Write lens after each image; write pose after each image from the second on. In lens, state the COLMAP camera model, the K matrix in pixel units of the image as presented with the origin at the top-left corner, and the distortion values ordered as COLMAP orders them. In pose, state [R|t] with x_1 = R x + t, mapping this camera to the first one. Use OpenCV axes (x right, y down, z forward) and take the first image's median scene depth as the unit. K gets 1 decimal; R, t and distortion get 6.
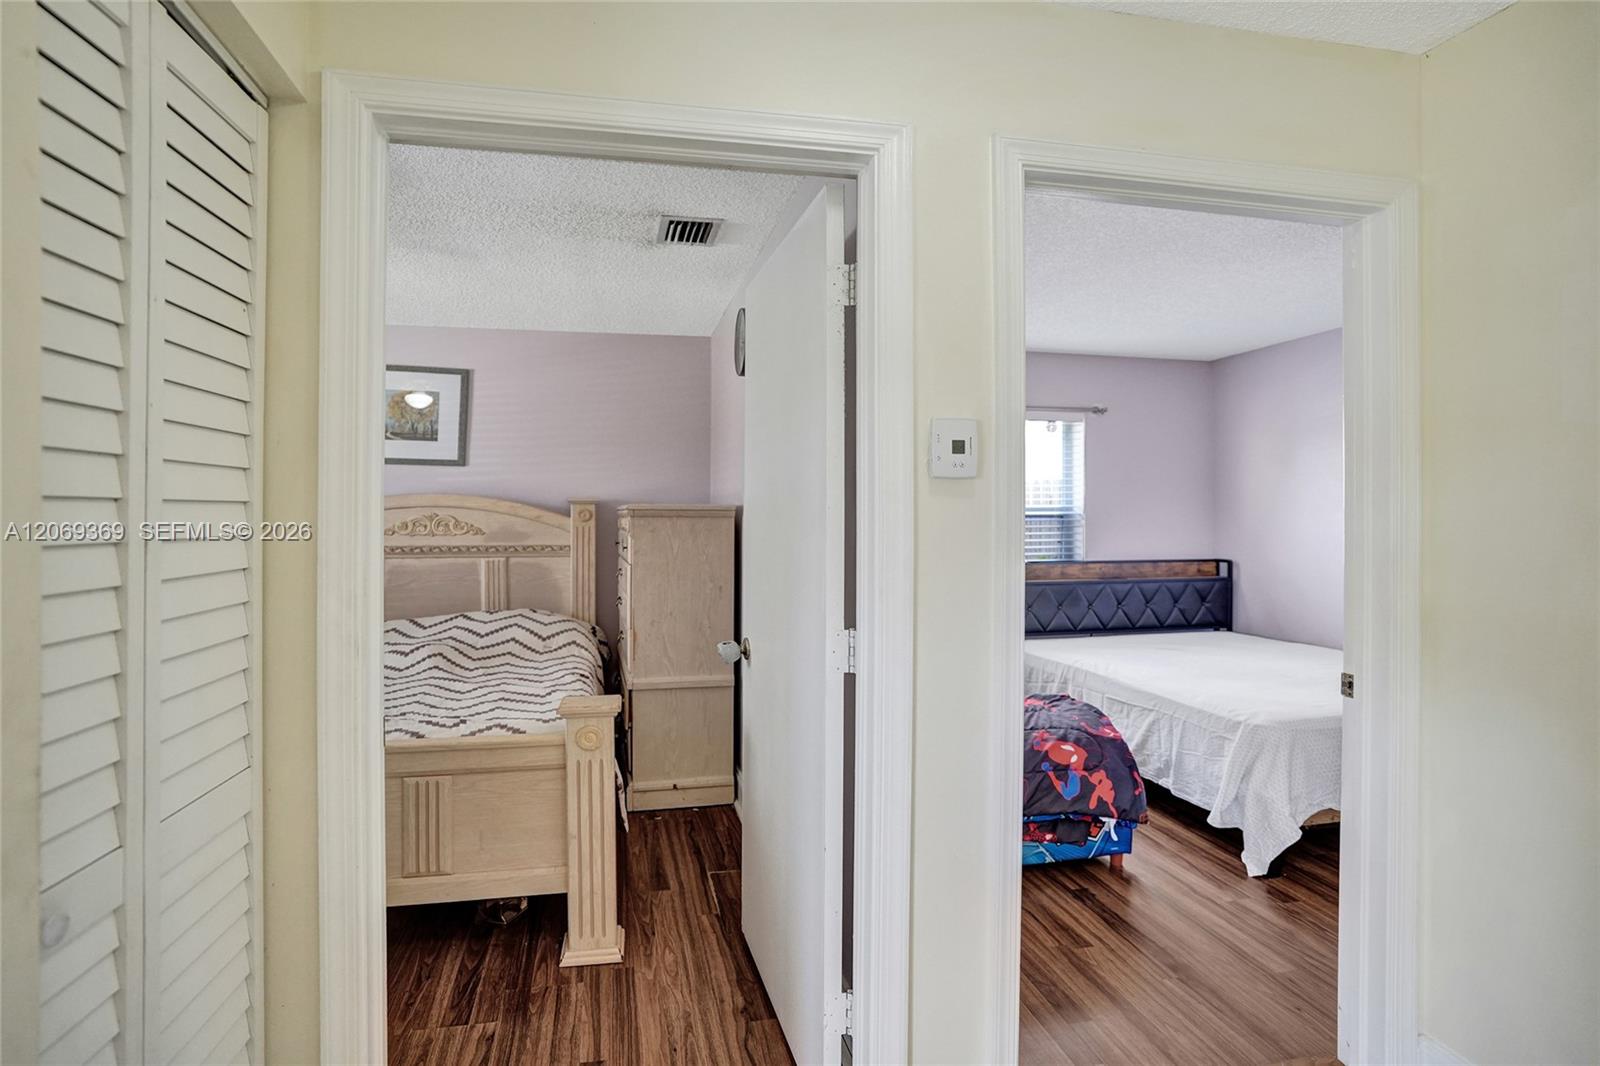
lens RADIAL K [[852.0, 0, 800.0], [0, 852.0, 533.0], [0, 0, 1]] dist [-0.076093, 0.029409]
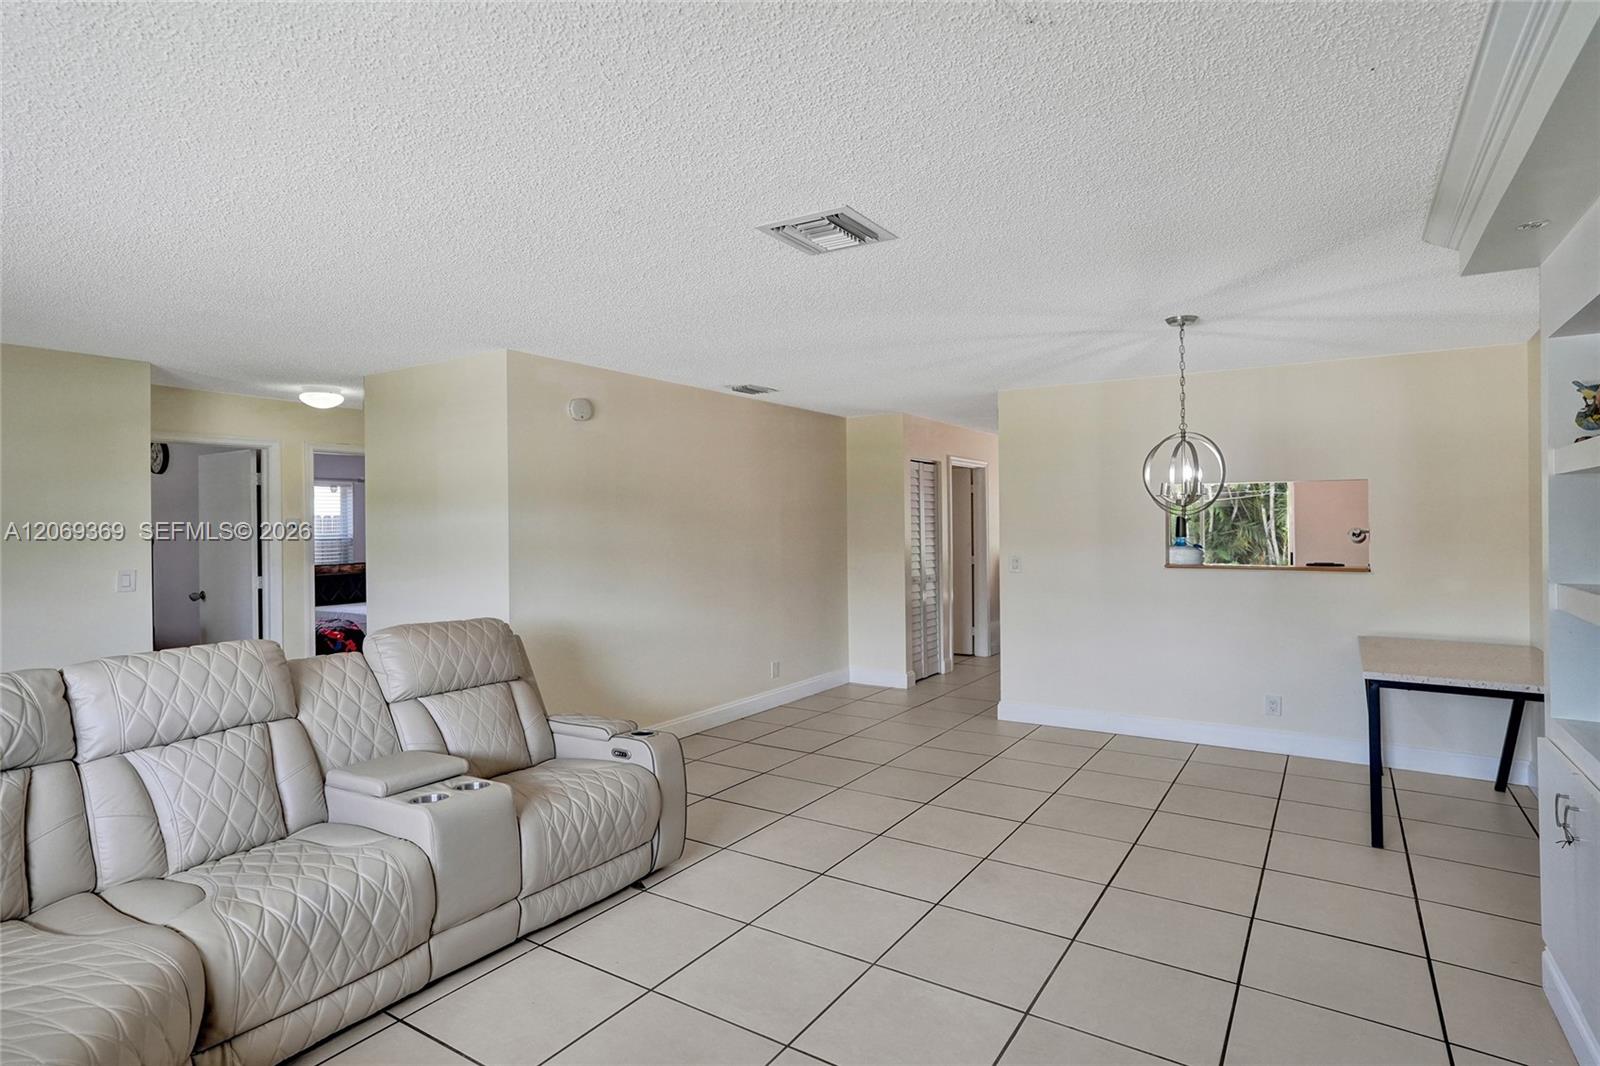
lens RADIAL K [[820.6, 0, 813.9], [0, 820.6, 522.6], [0, 0, 1]] dist [-0.068857, 0.028335]
pose [[0.688580, -0.006032, 0.725136, -0.241143], [0.026571, 0.999504, -0.016917, 0.002250], [-0.724674, 0.030917, 0.688398, -0.937098]]
